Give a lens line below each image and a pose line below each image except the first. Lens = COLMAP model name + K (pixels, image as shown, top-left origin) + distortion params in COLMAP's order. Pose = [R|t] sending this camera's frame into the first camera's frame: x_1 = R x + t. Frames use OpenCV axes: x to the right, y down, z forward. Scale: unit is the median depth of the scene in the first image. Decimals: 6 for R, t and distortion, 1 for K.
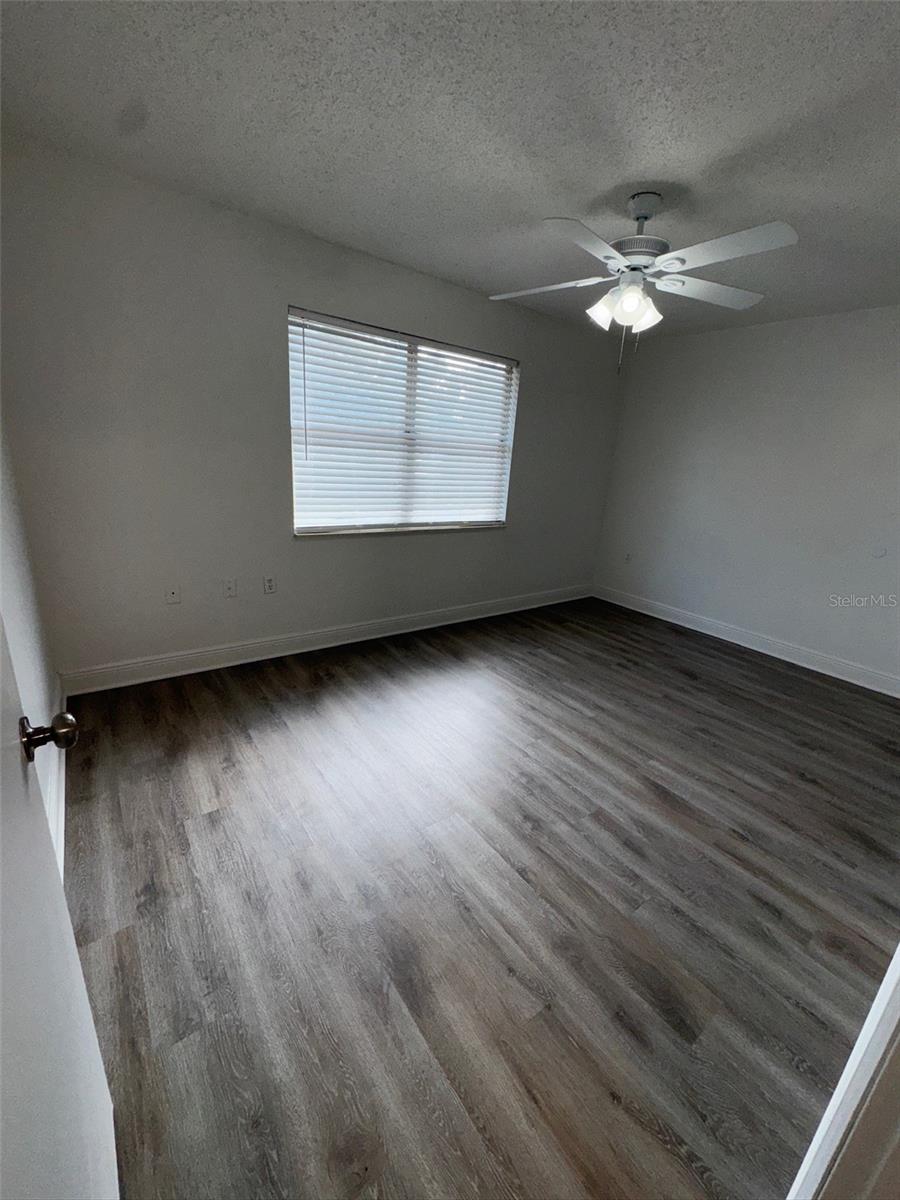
lens RADIAL K [[478.4, 0, 452.4], [0, 478.4, 599.3], [0, 0, 1]] dist [-0.002454, -0.000020]
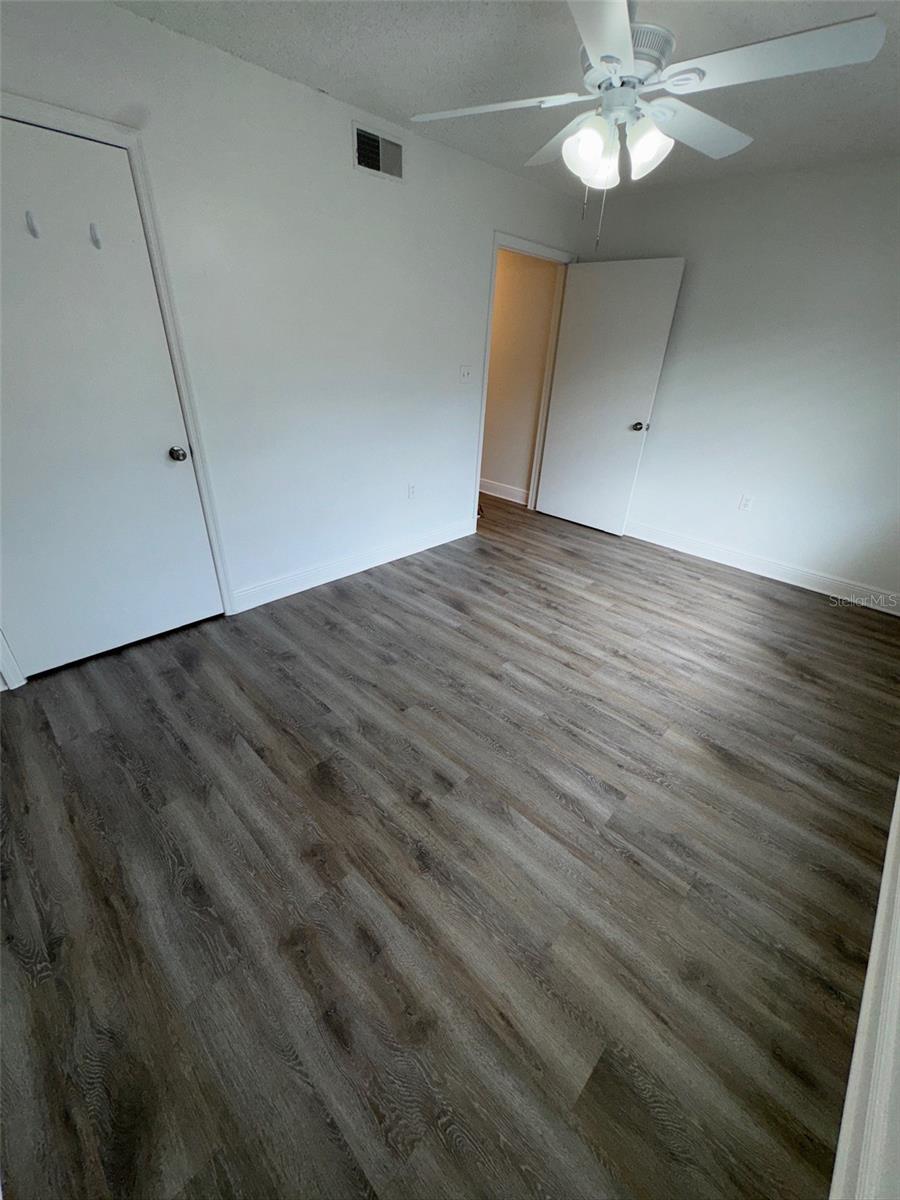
lens RADIAL K [[478.4, 0, 452.4], [0, 478.4, 599.3], [0, 0, 1]] dist [-0.002454, -0.000020]
pose [[-0.981611, -0.025106, -0.189234, 0.670358], [-0.152283, 0.700750, 0.696965, -0.552316], [0.115107, 0.712965, -0.691687, 1.810963]]
